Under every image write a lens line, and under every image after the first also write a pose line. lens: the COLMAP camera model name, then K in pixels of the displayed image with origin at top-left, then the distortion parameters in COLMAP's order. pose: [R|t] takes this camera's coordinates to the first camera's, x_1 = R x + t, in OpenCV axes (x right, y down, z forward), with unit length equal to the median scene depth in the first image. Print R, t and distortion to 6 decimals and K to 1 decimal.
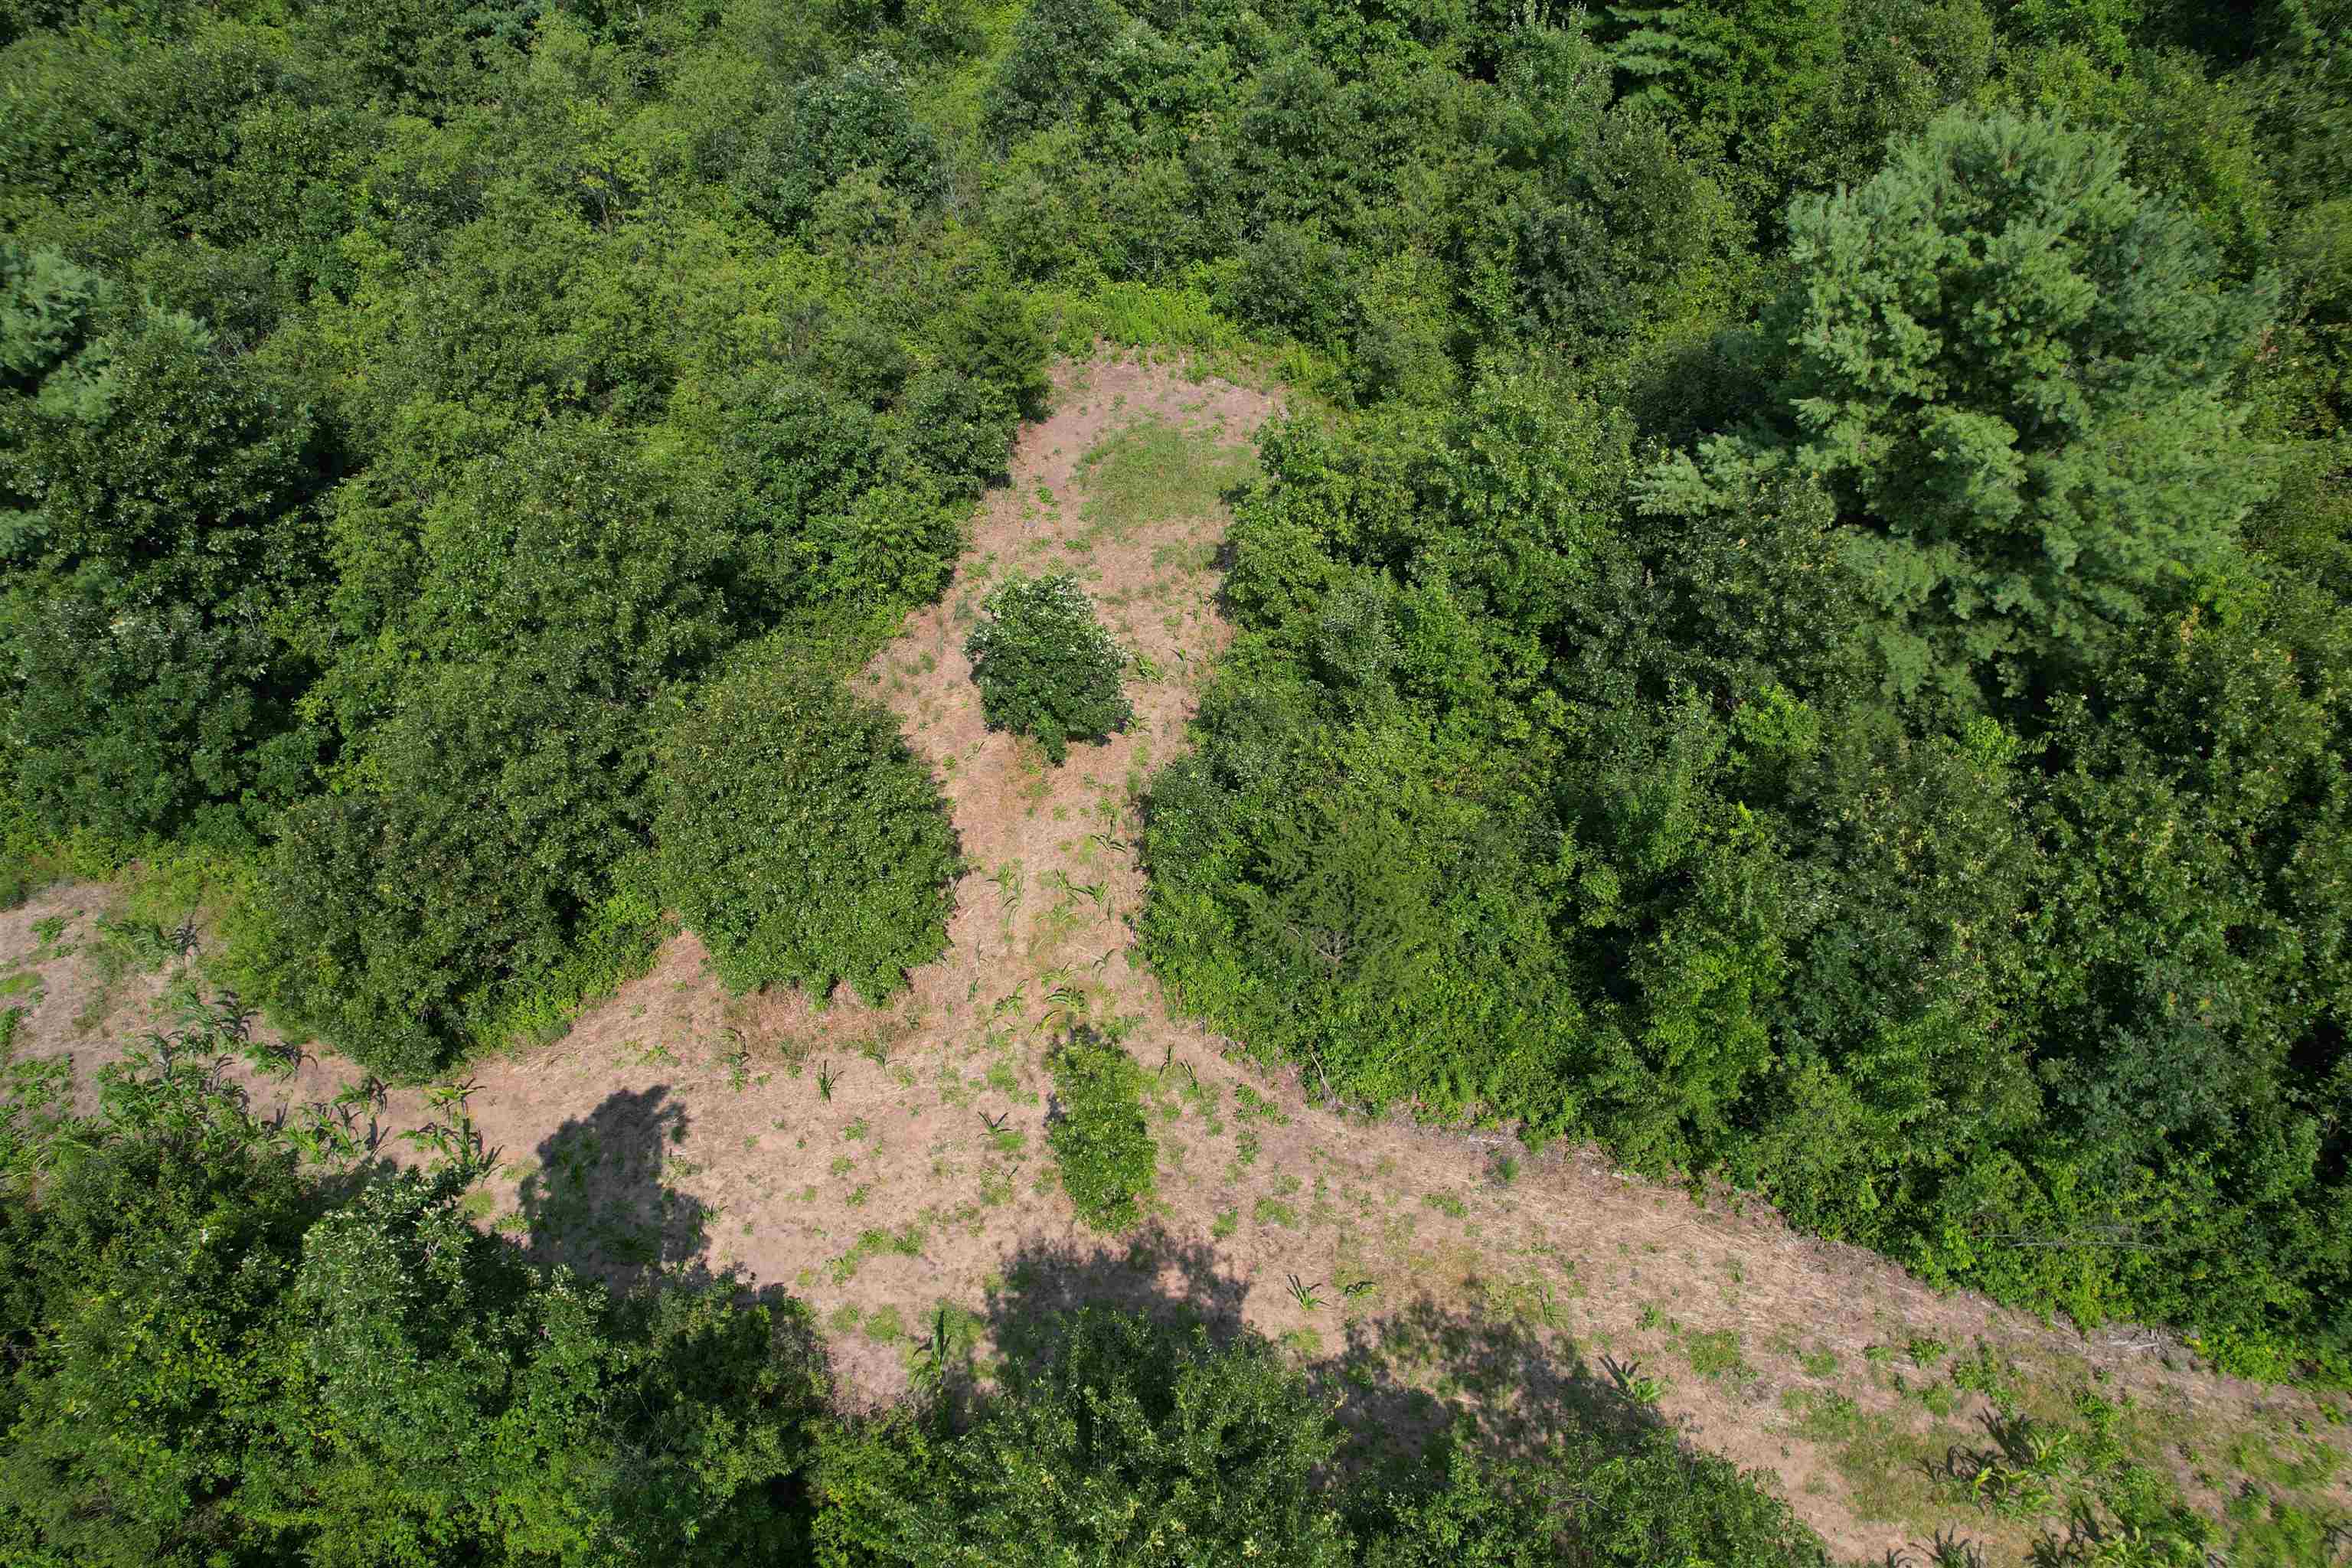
lens RADIAL K [[1521.0, 0, 1174.7], [0, 1521.0, 781.4], [0, 0, 1]] dist [-0.063949, 0.048999]
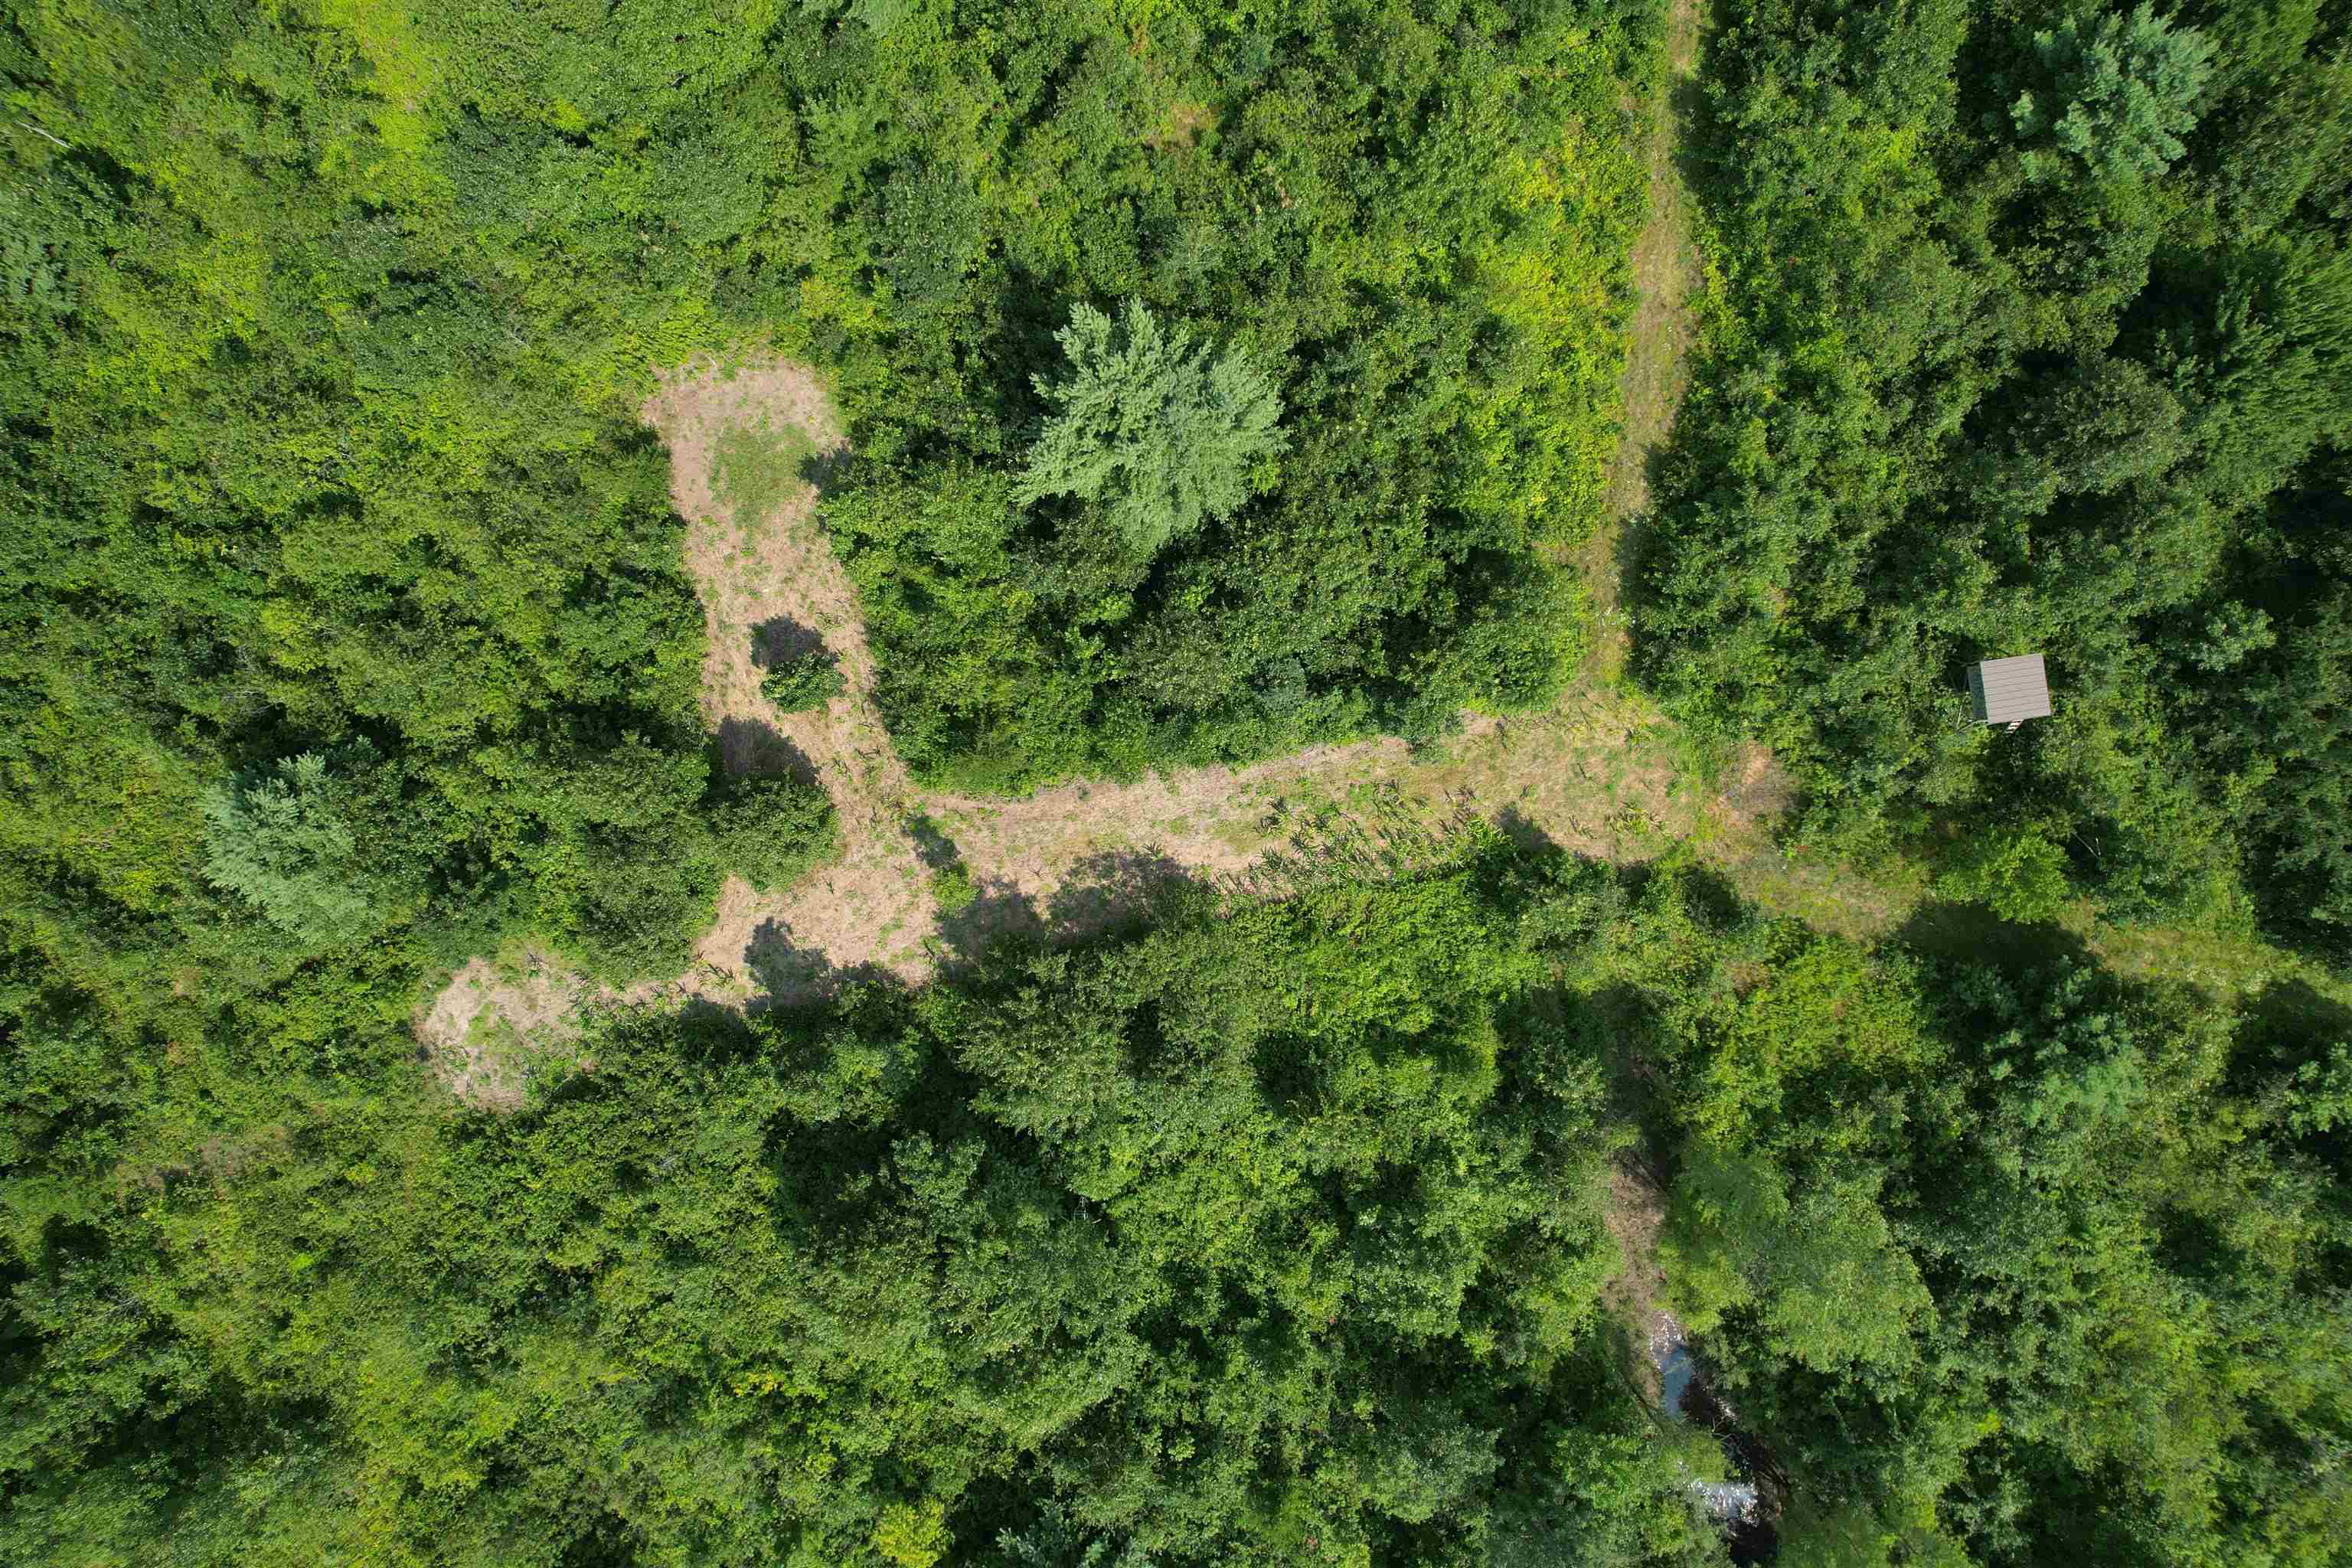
lens RADIAL K [[1521.0, 0, 1181.2], [0, 1521.0, 772.3], [0, 0, 1]] dist [-0.063949, 0.048999]
pose [[0.879873, -0.475086, -0.010804, 0.397456], [0.359346, 0.650298, 0.669315, -1.399381], [-0.310957, -0.592795, 0.742900, -0.920279]]
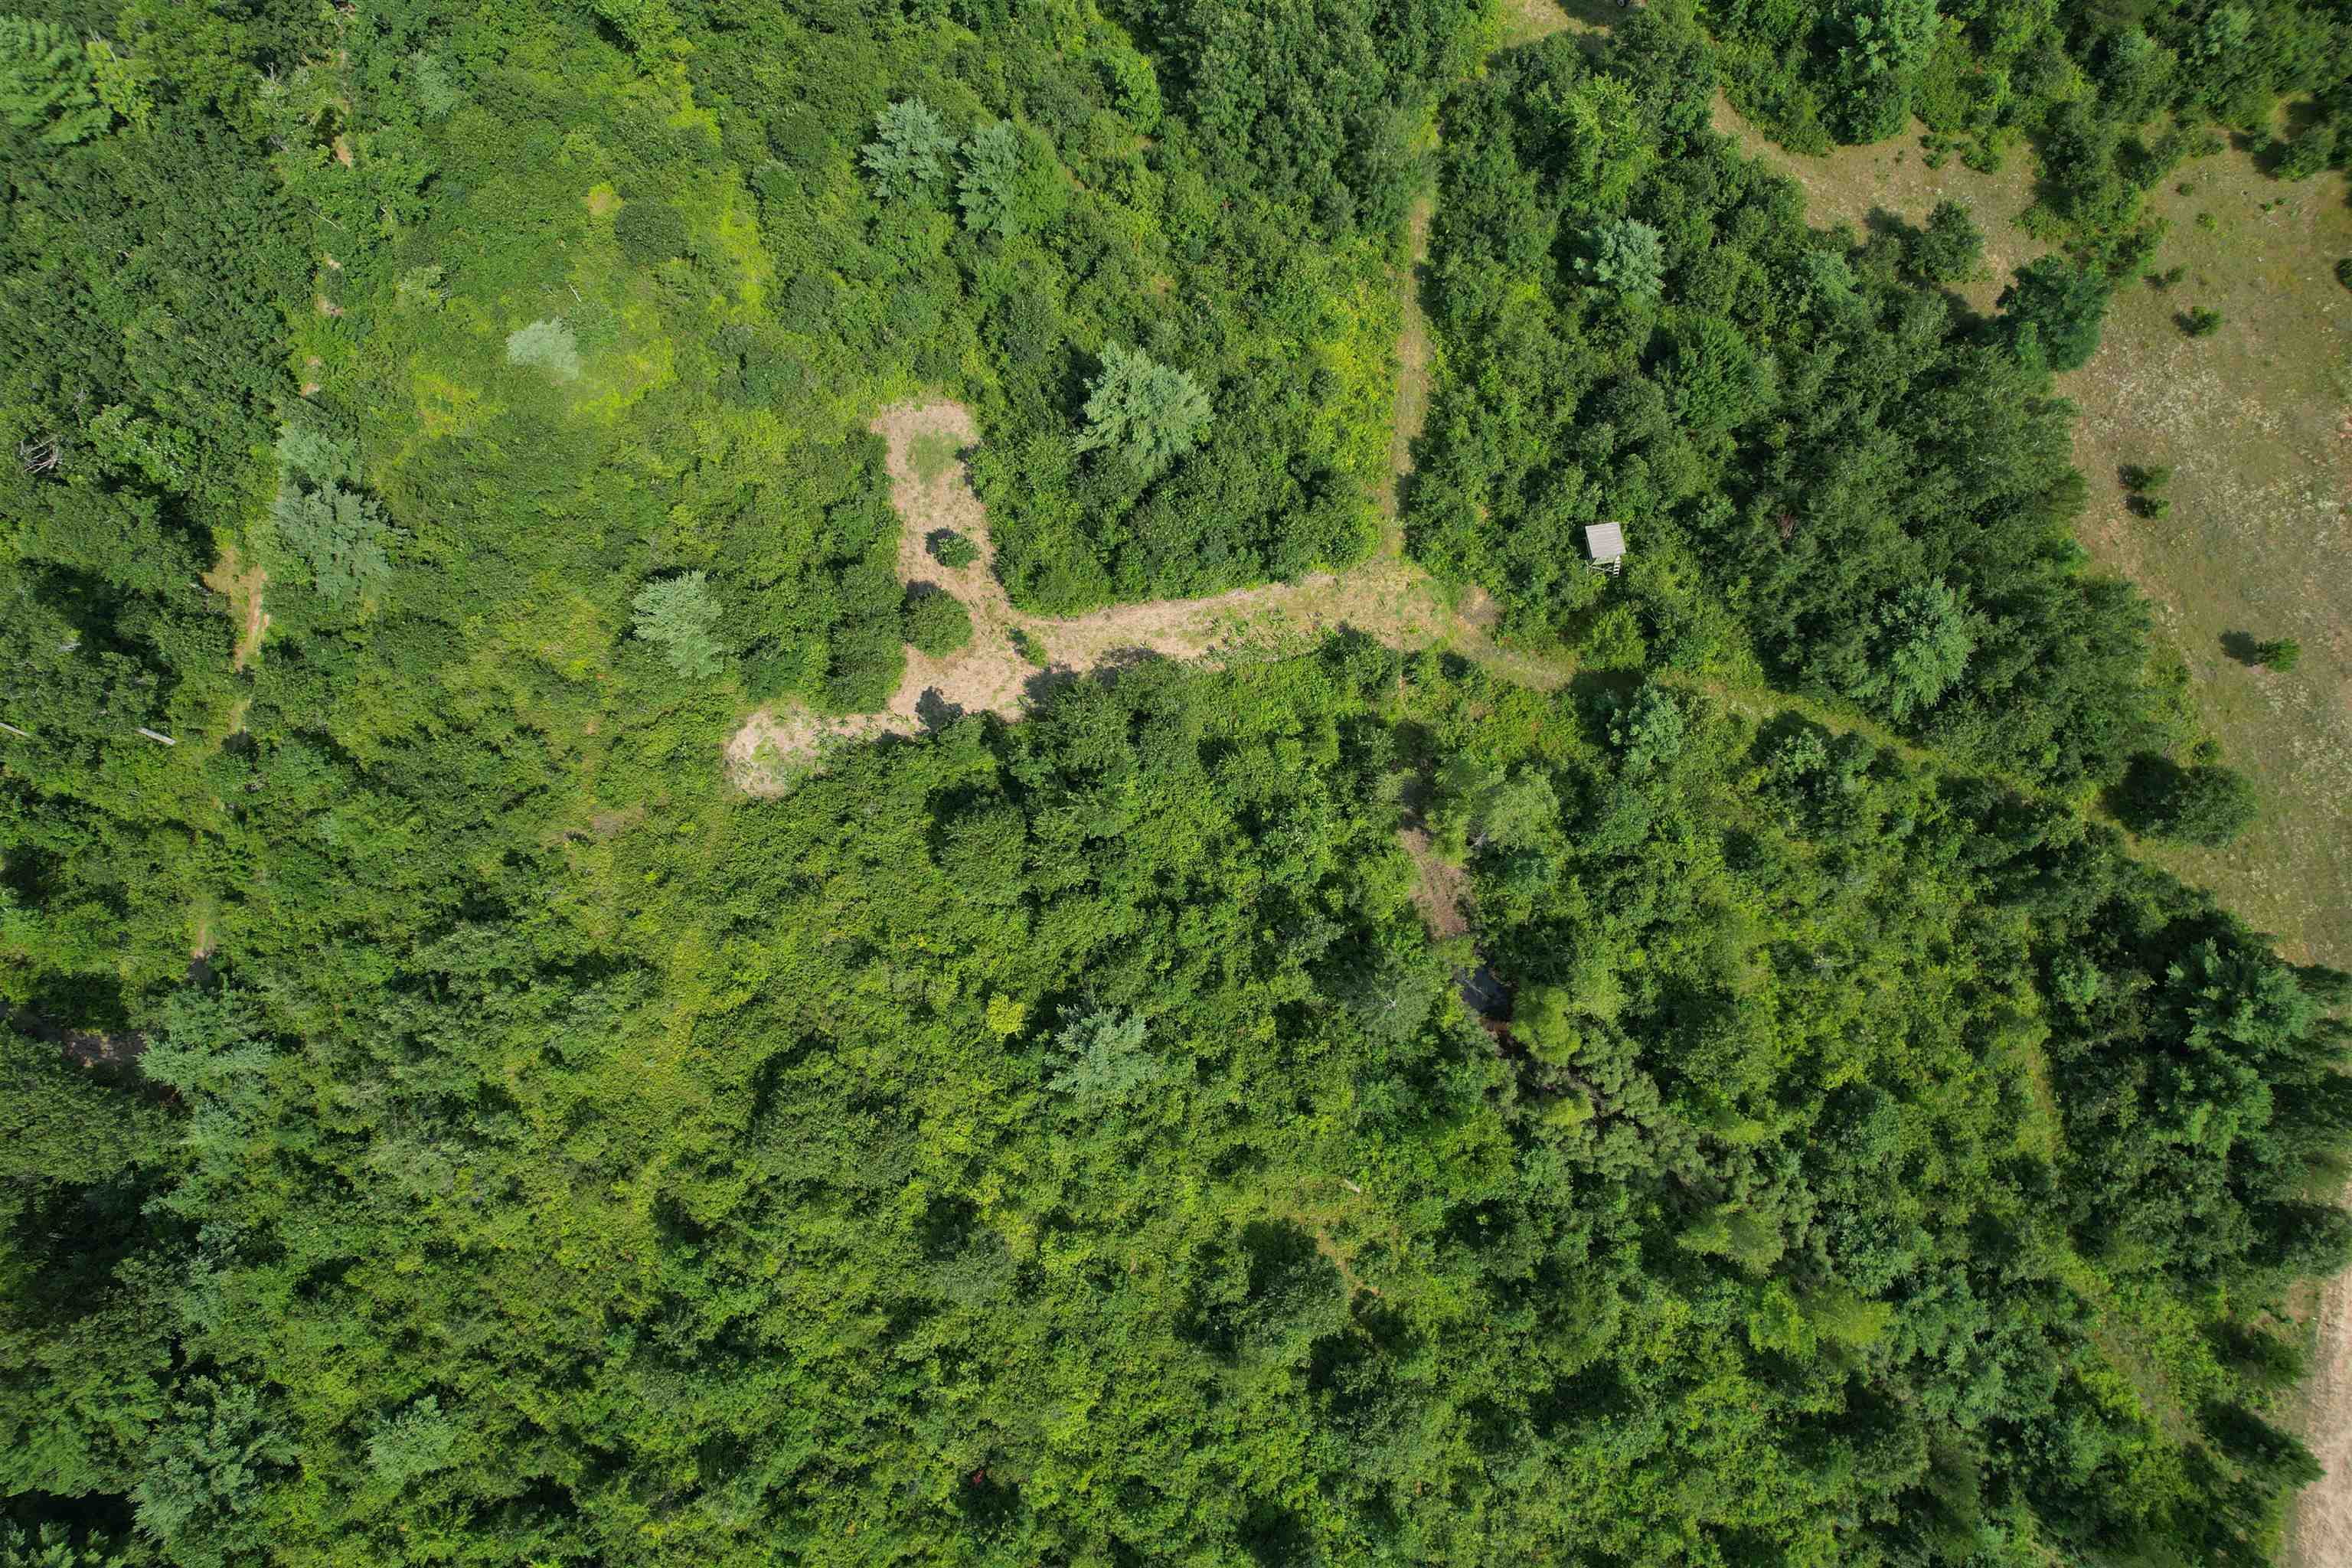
lens RADIAL K [[1521.0, 0, 1181.8], [0, 1521.0, 775.6], [0, 0, 1]] dist [-0.063949, 0.048999]
pose [[0.875386, -0.470311, 0.111833, -0.327903], [0.364044, 0.793540, 0.487613, -1.513924], [-0.318073, -0.386138, 0.865868, -3.227576]]
